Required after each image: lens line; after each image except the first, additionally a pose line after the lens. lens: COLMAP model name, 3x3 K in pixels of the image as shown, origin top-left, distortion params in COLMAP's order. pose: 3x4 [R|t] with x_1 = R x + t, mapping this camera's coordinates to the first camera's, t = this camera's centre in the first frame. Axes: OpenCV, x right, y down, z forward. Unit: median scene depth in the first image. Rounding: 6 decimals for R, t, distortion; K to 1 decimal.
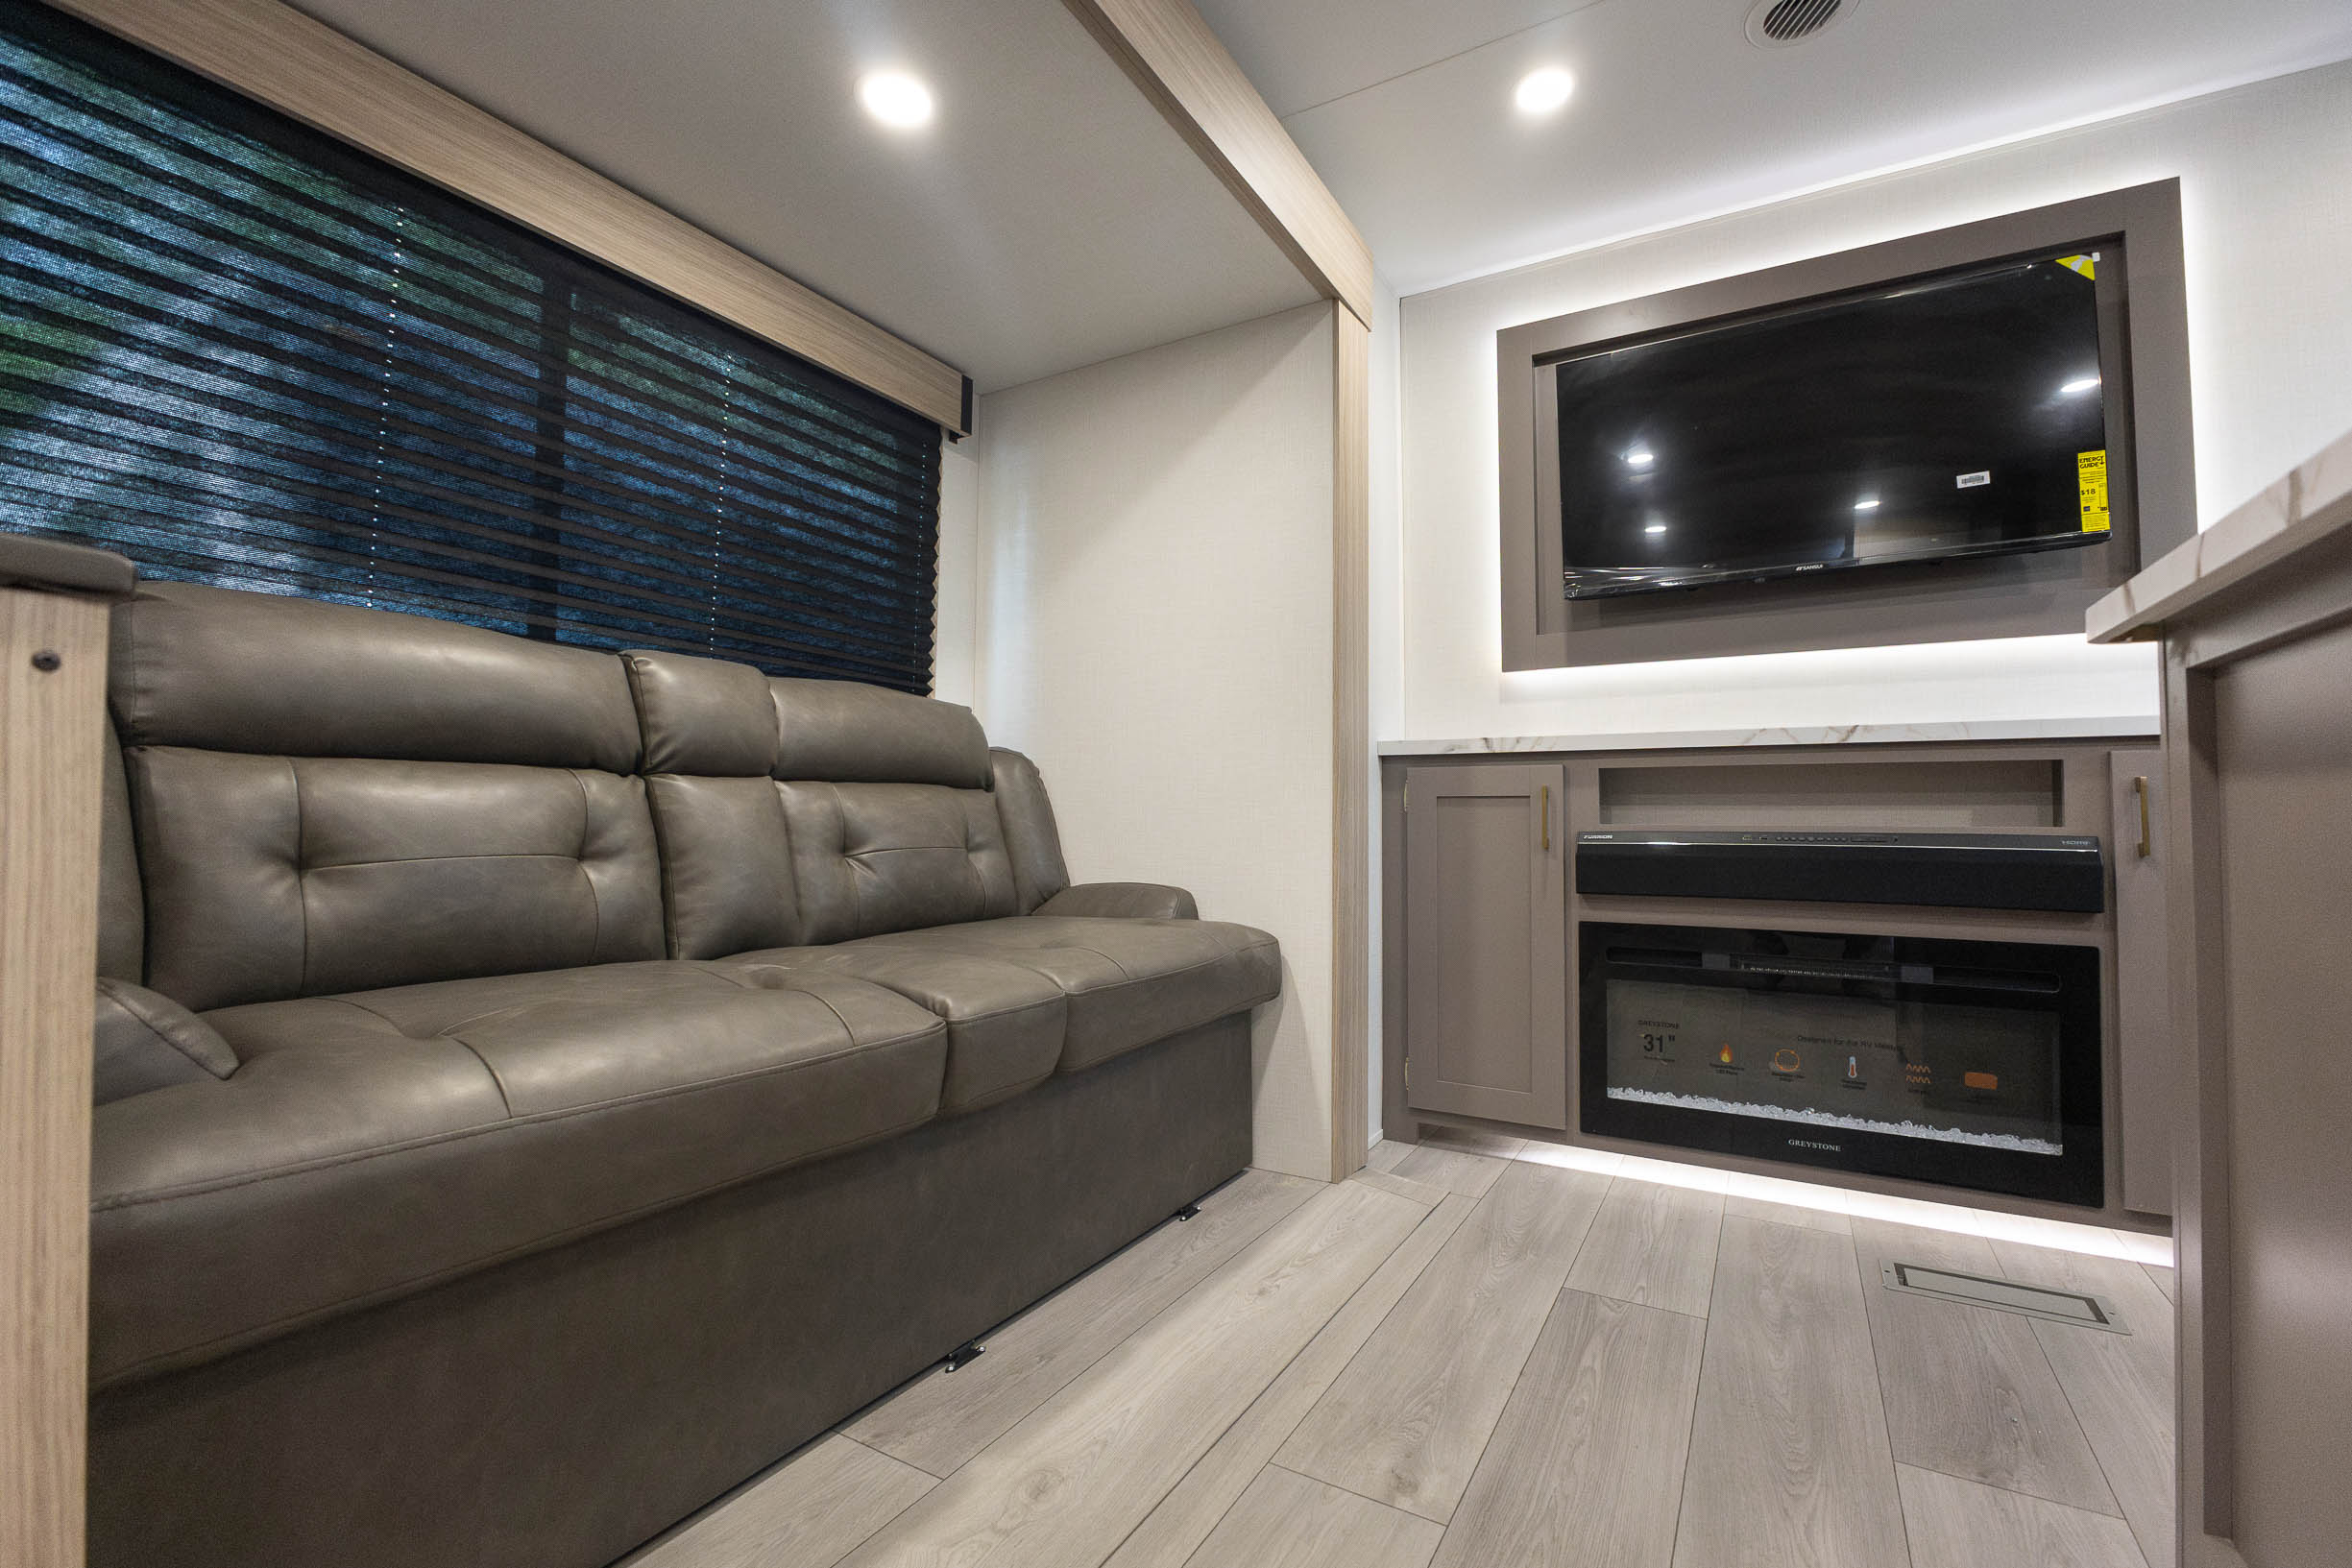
lens RADIAL K [[1023.8, 0, 1164.1], [0, 1023.8, 778.6], [0, 0, 1]] dist [-0.020409, 0.000944]
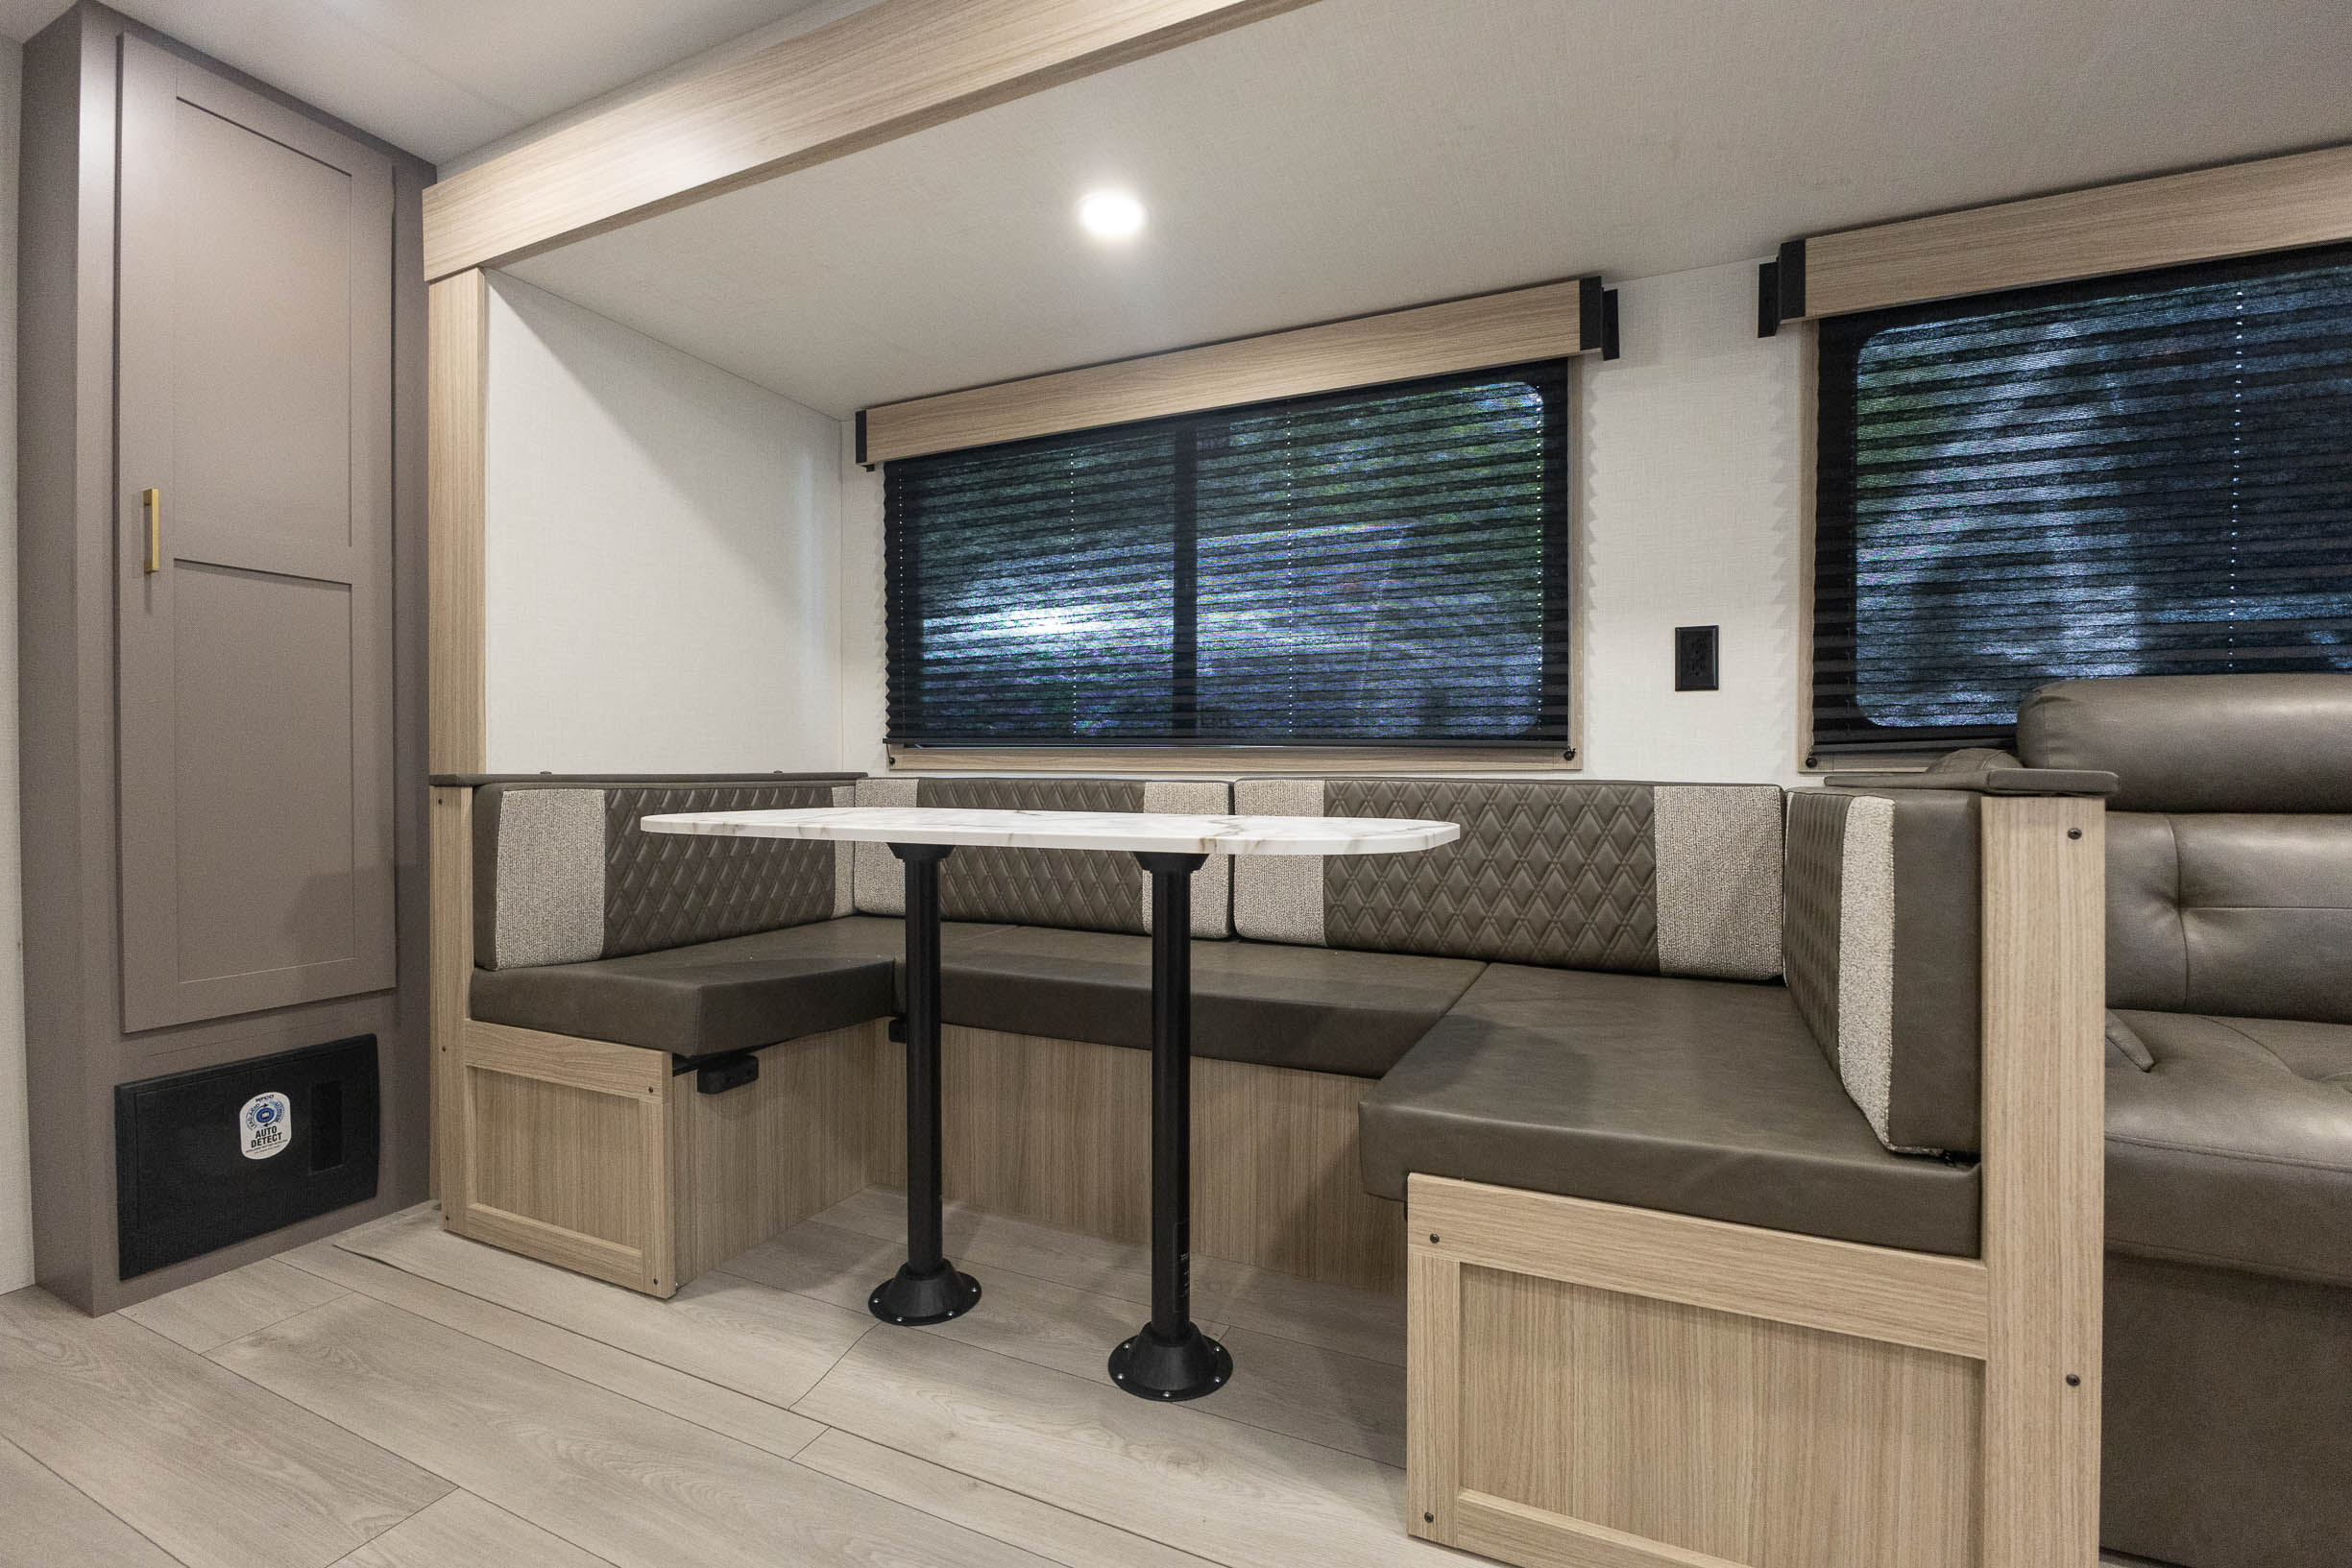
lens RADIAL K [[1023.8, 0, 1164.1], [0, 1023.8, 778.6], [0, 0, 1]] dist [-0.020409, 0.000944]
pose [[0.108042, -0.000791, -0.994146, 0.239845], [0.038580, 0.999250, 0.003398, -0.126366], [0.993397, -0.038721, 0.107991, -0.378752]]
